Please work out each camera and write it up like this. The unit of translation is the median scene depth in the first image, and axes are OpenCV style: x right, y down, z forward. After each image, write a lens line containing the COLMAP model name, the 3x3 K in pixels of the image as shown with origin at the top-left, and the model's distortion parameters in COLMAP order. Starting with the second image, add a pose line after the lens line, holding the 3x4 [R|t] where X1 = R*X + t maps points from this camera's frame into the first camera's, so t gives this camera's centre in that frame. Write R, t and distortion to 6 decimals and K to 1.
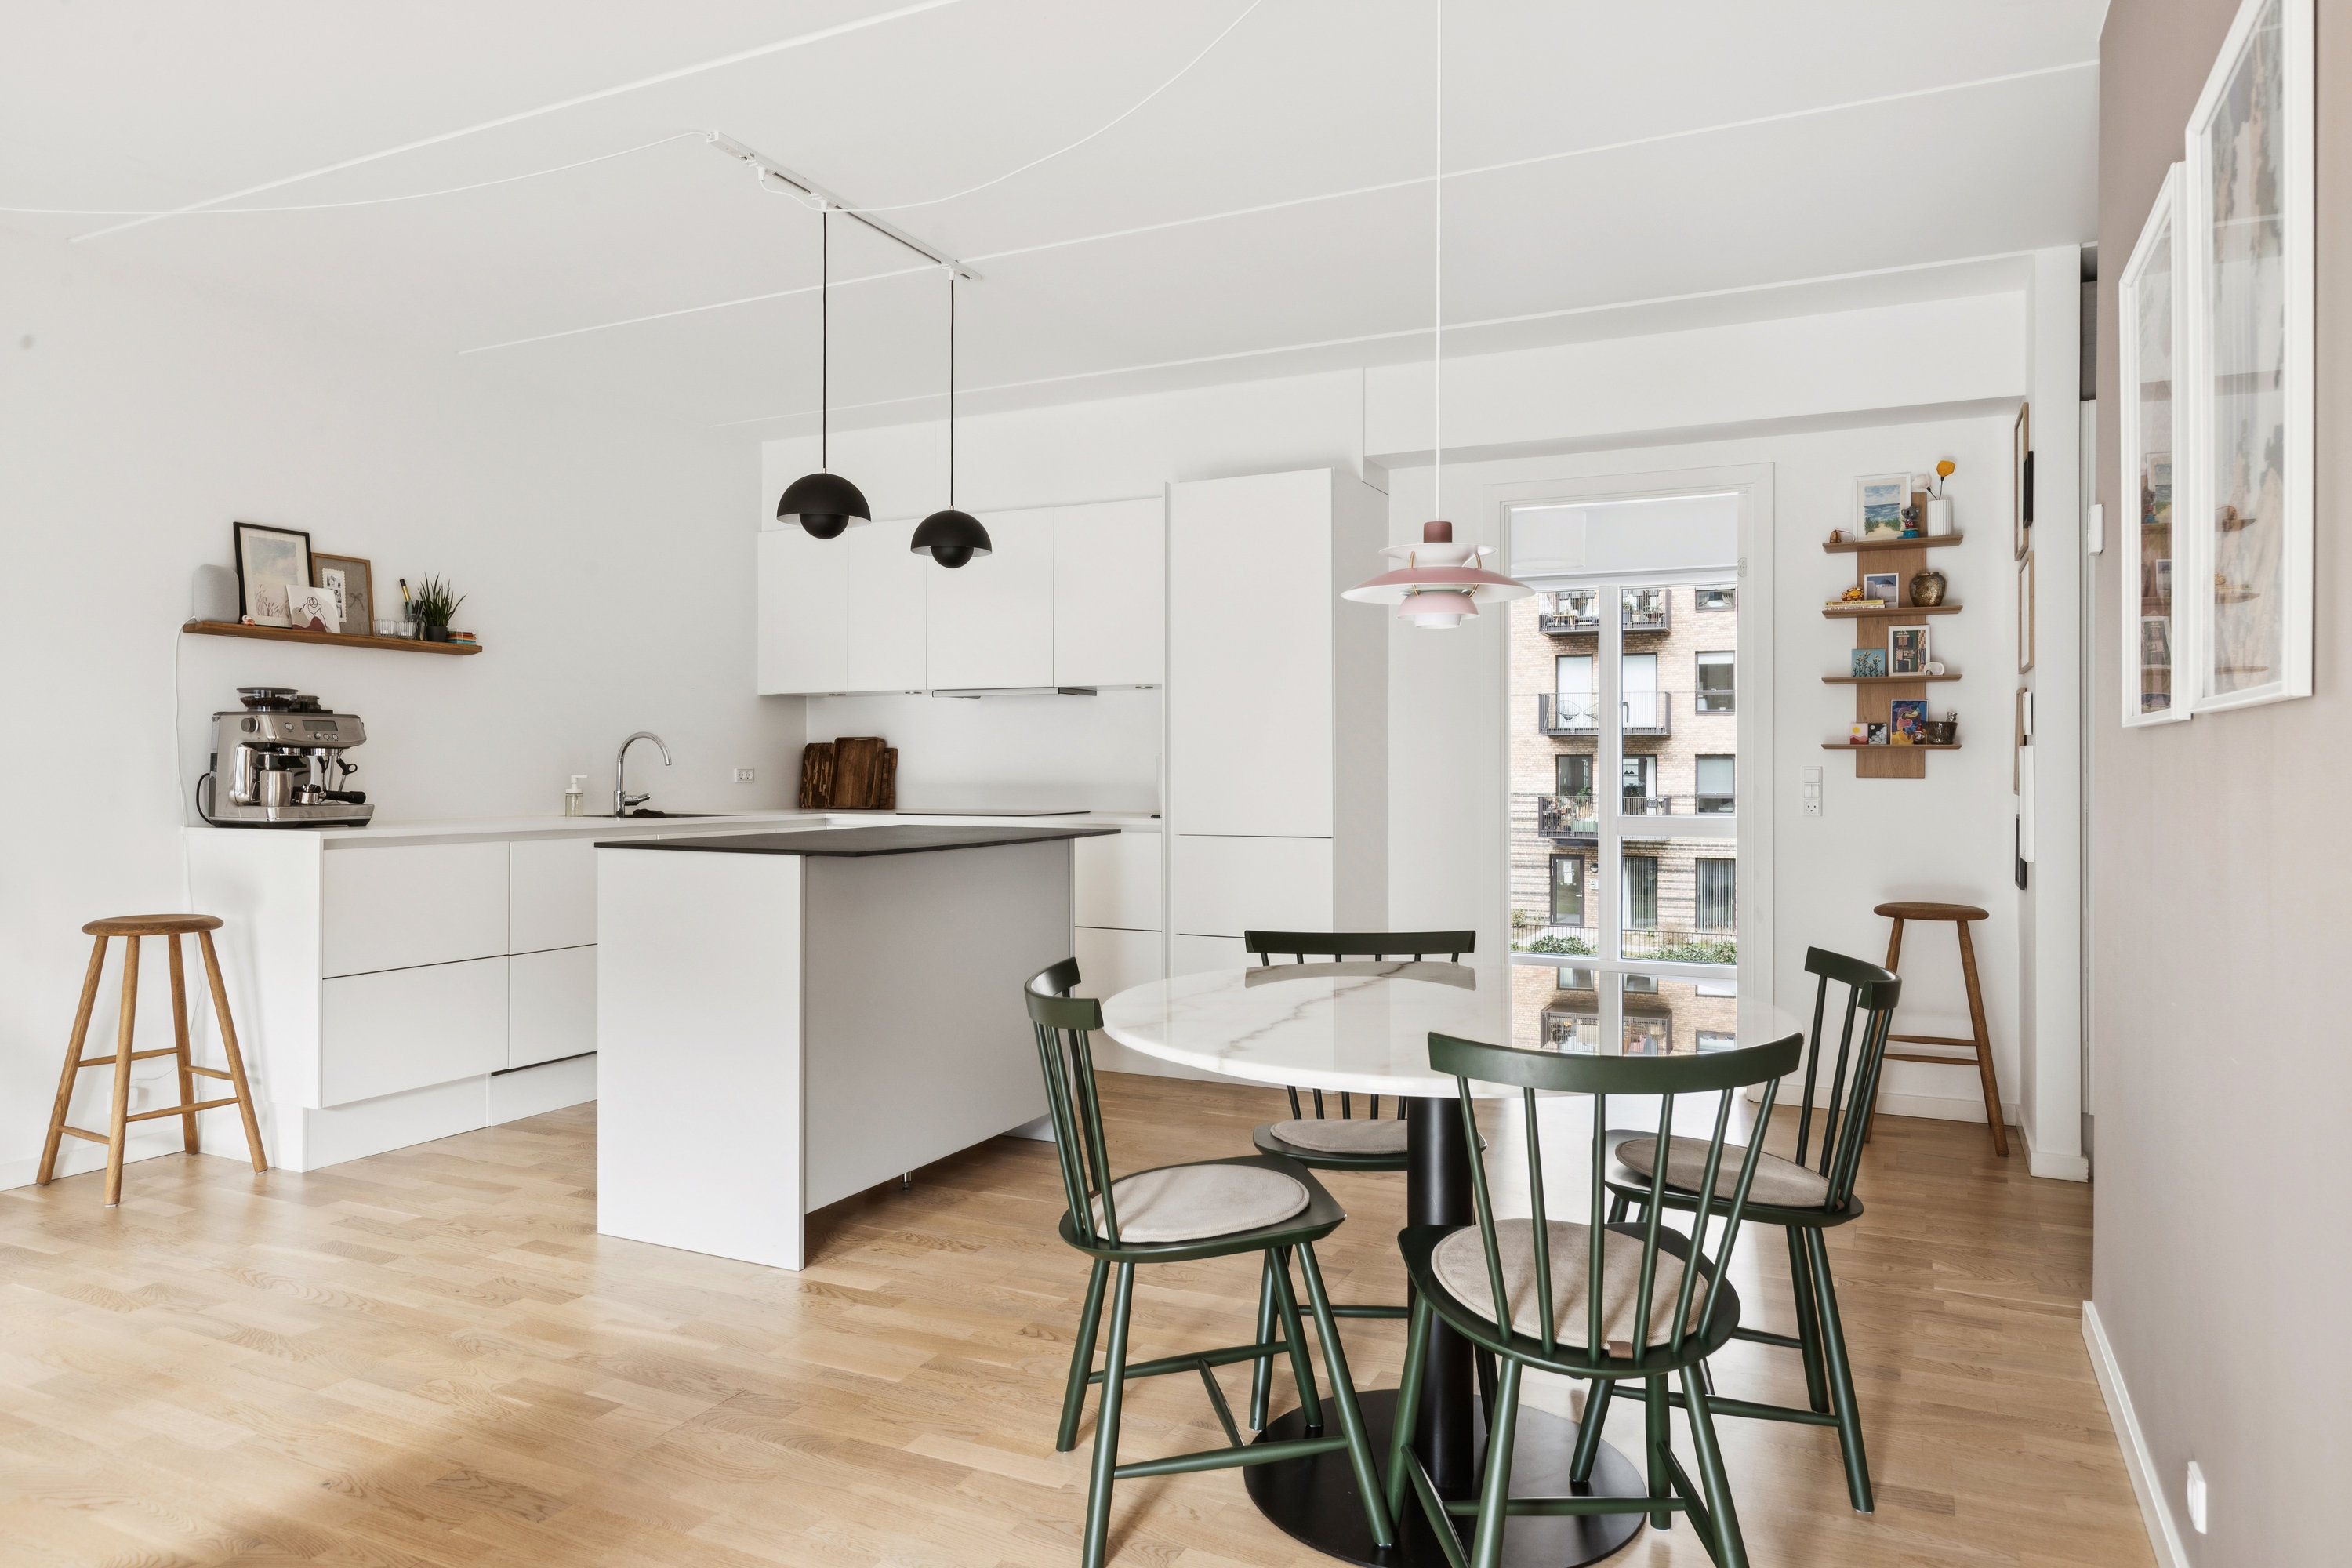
lens RADIAL K [[1445.3, 0, 1165.2], [0, 1445.3, 769.4], [0, 0, 1]] dist [-0.003751, -0.000819]
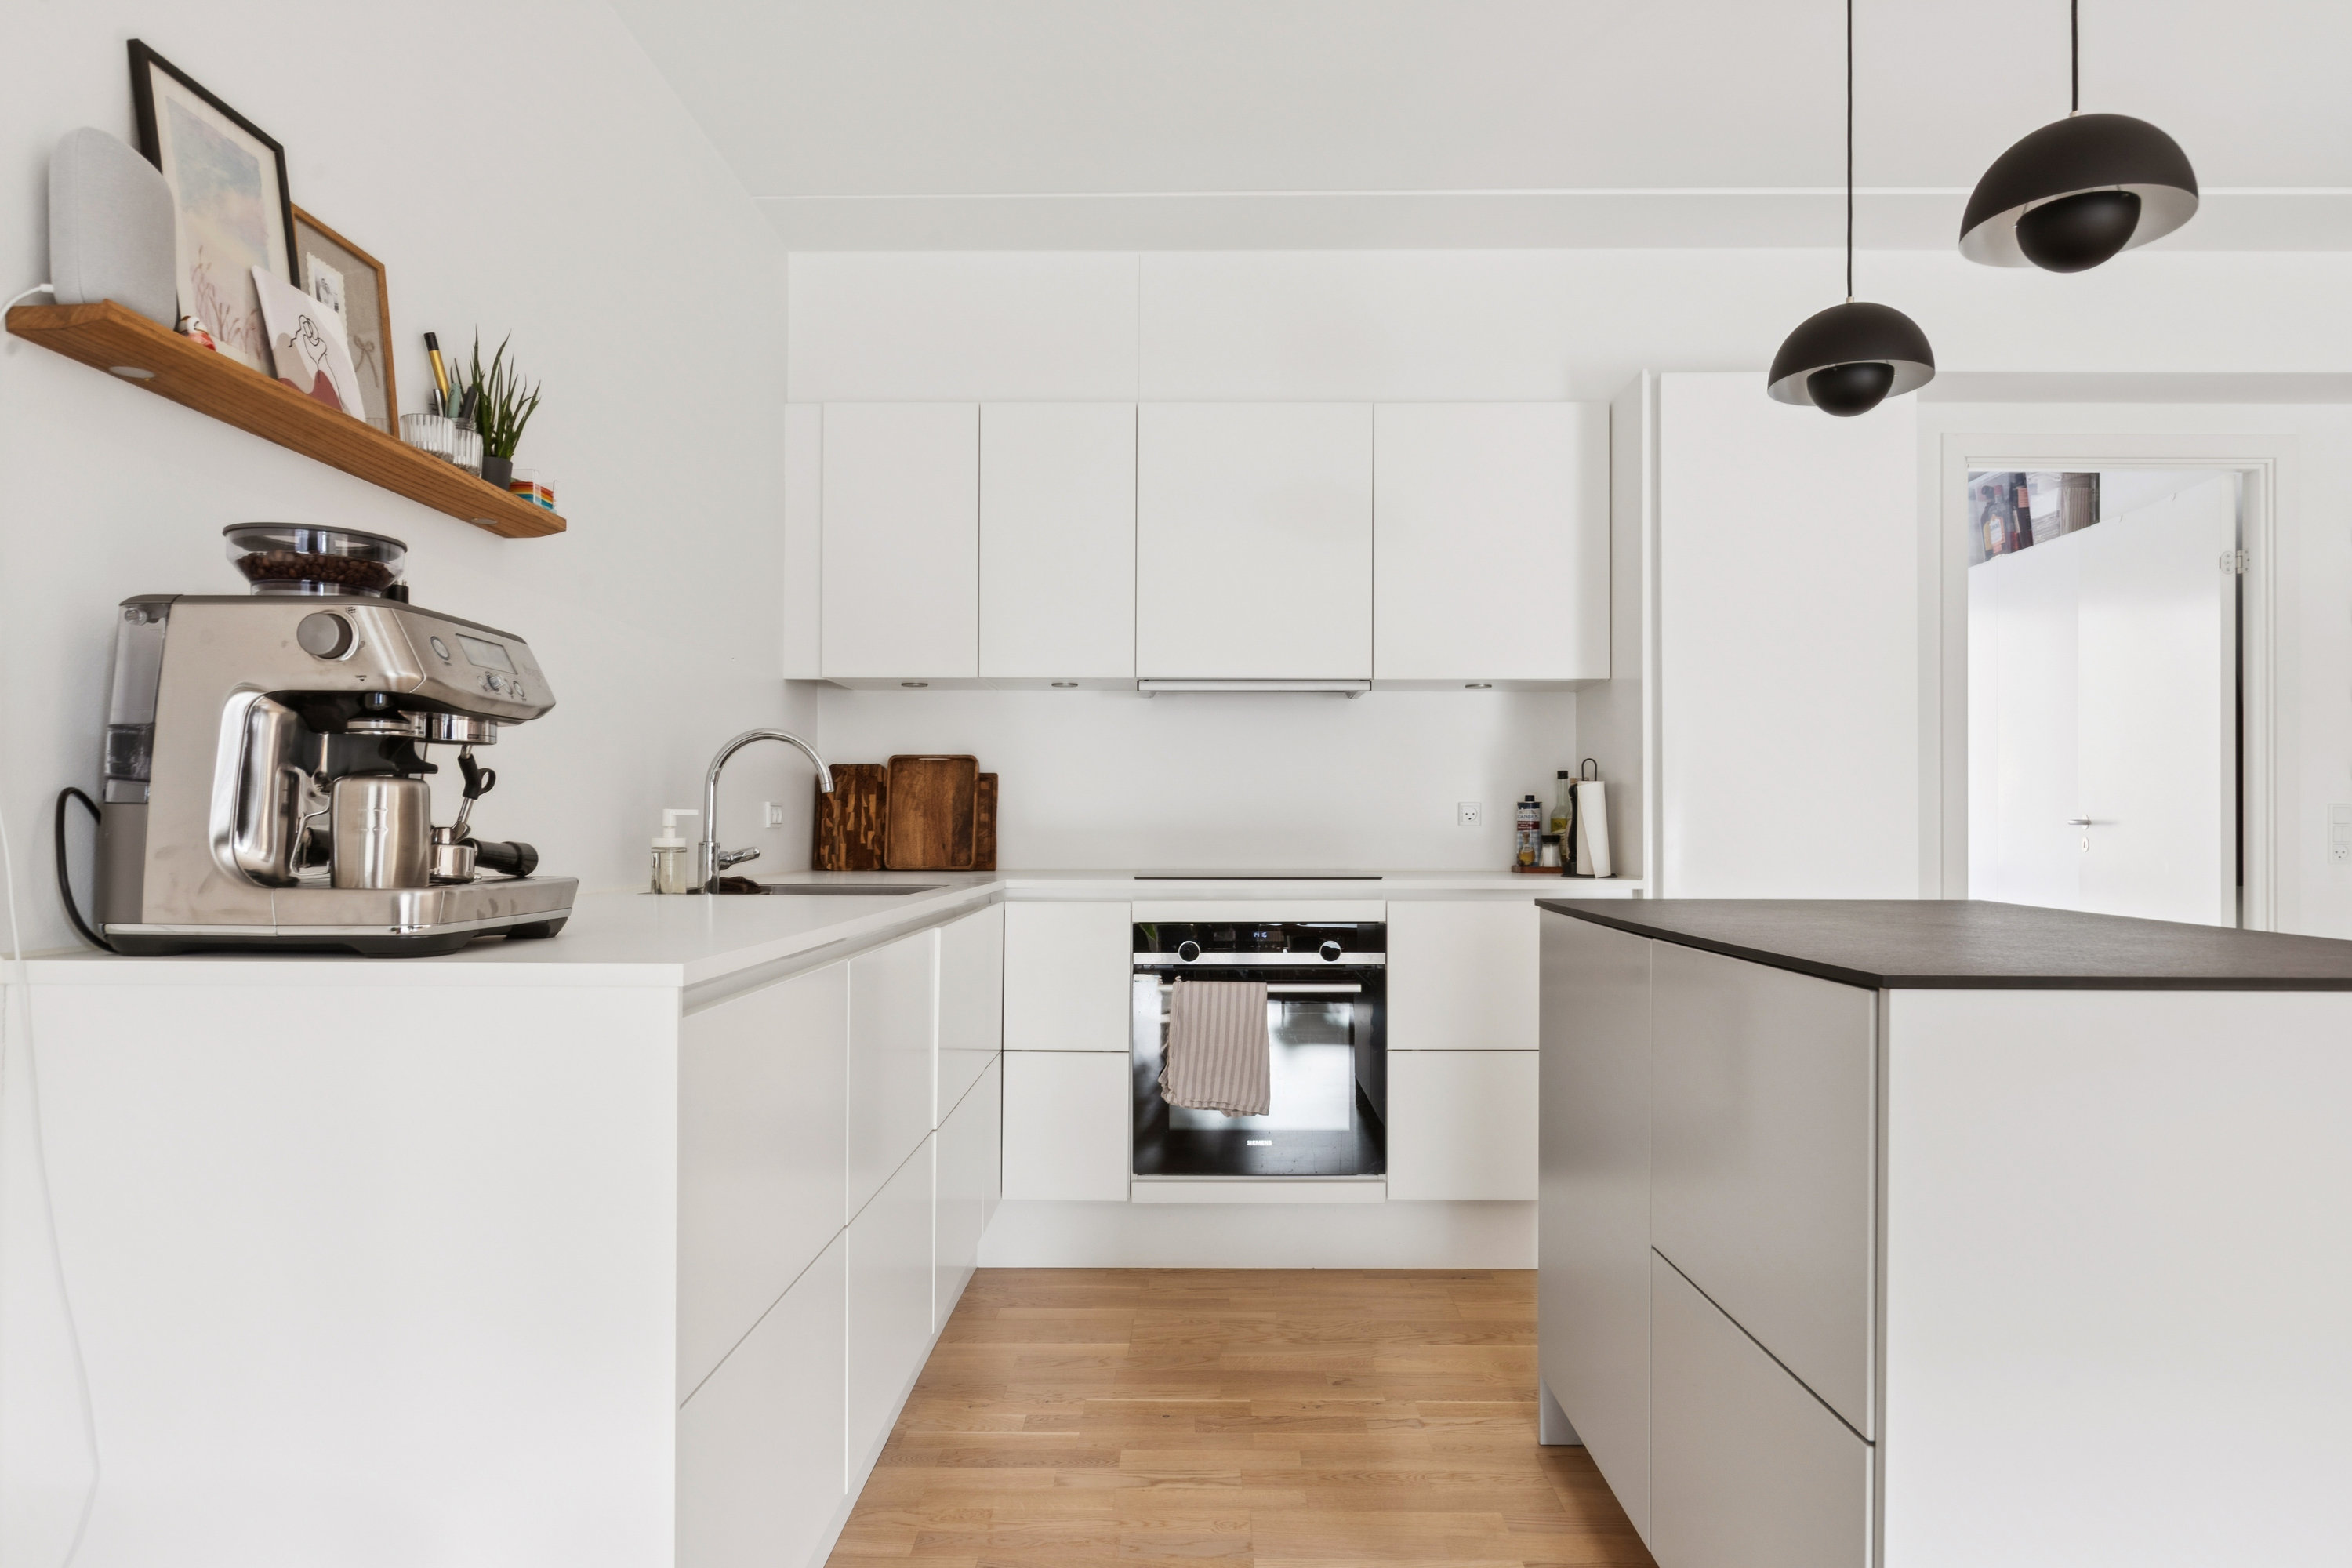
lens RADIAL K [[1445.3, 0, 1191.1], [0, 1445.3, 798.9], [0, 0, 1]] dist [-0.003751, -0.000819]
pose [[0.909771, 0.008249, 0.415029, -0.506649], [-0.001559, 0.999863, -0.016456, 0.009013], [-0.415108, 0.014324, 0.909659, 0.540168]]
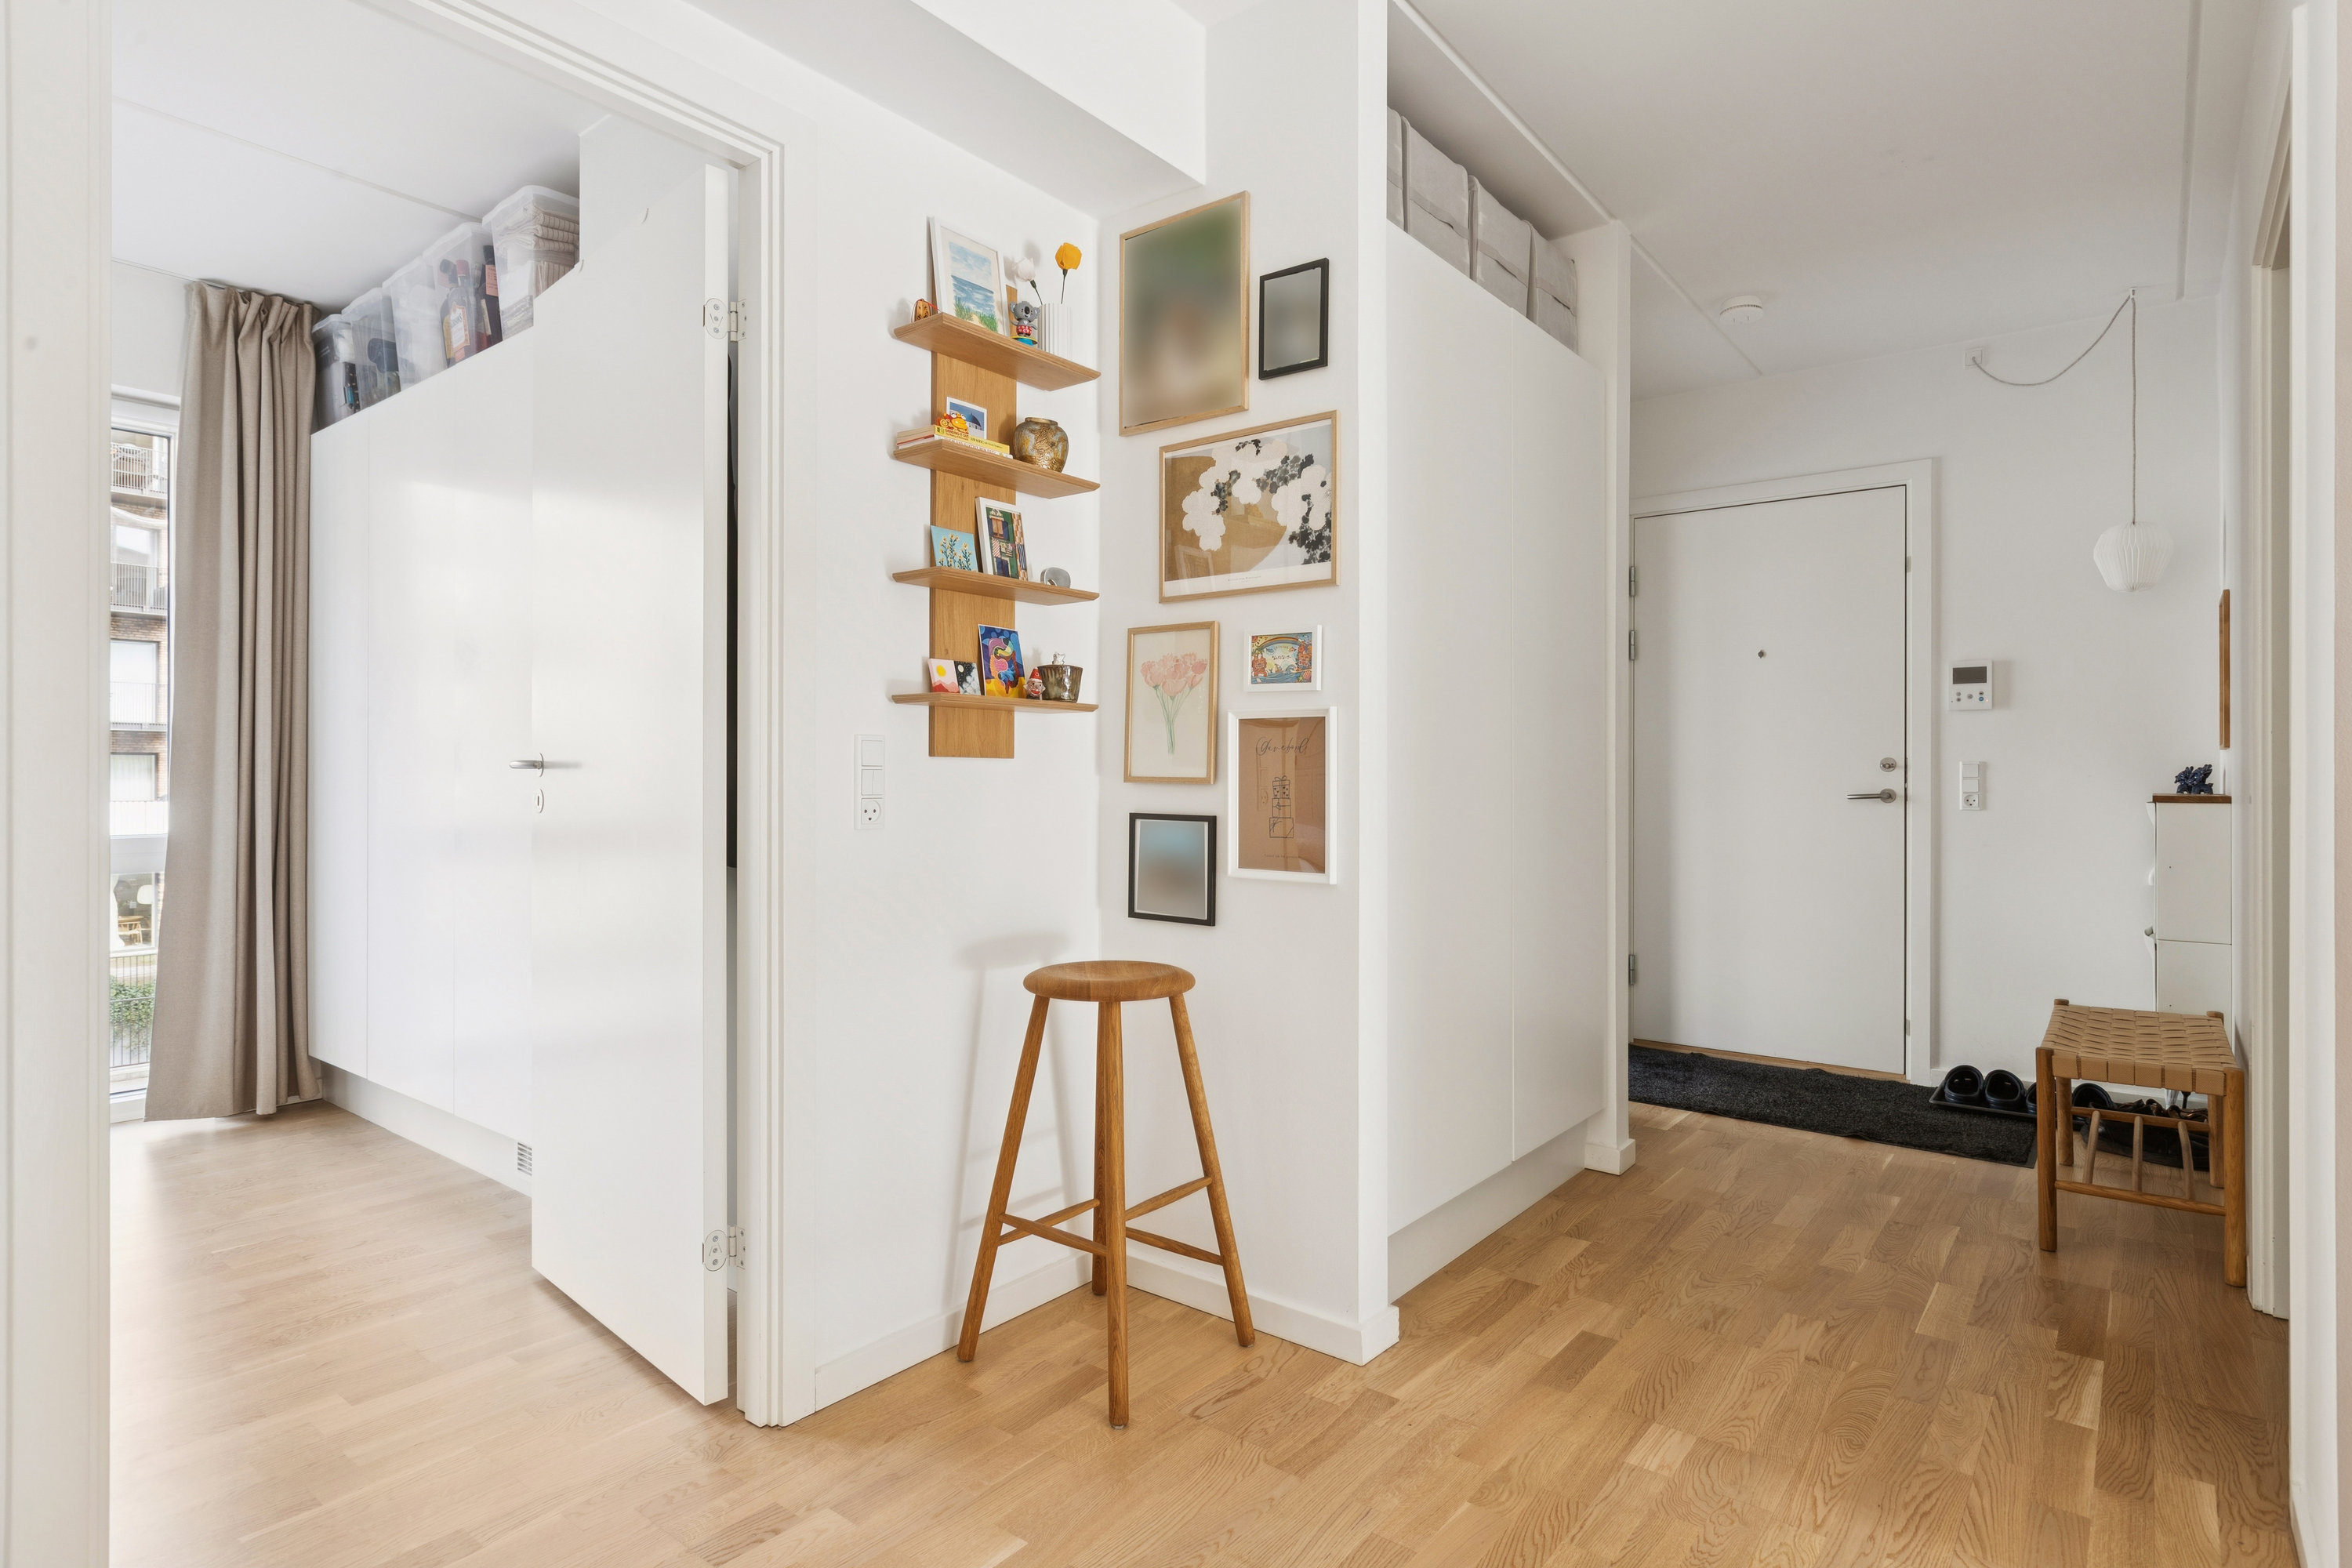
lens RADIAL K [[1211.9, 0, 1173.8], [0, 1211.9, 769.0], [0, 0, 1]] dist [-0.005611, -0.000346]
pose [[0.227746, 0.001331, 0.973720, 0.044951], [0.002285, 0.999996, -0.001901, 0.011653], [-0.973718, 0.002658, 0.227742, 0.816312]]
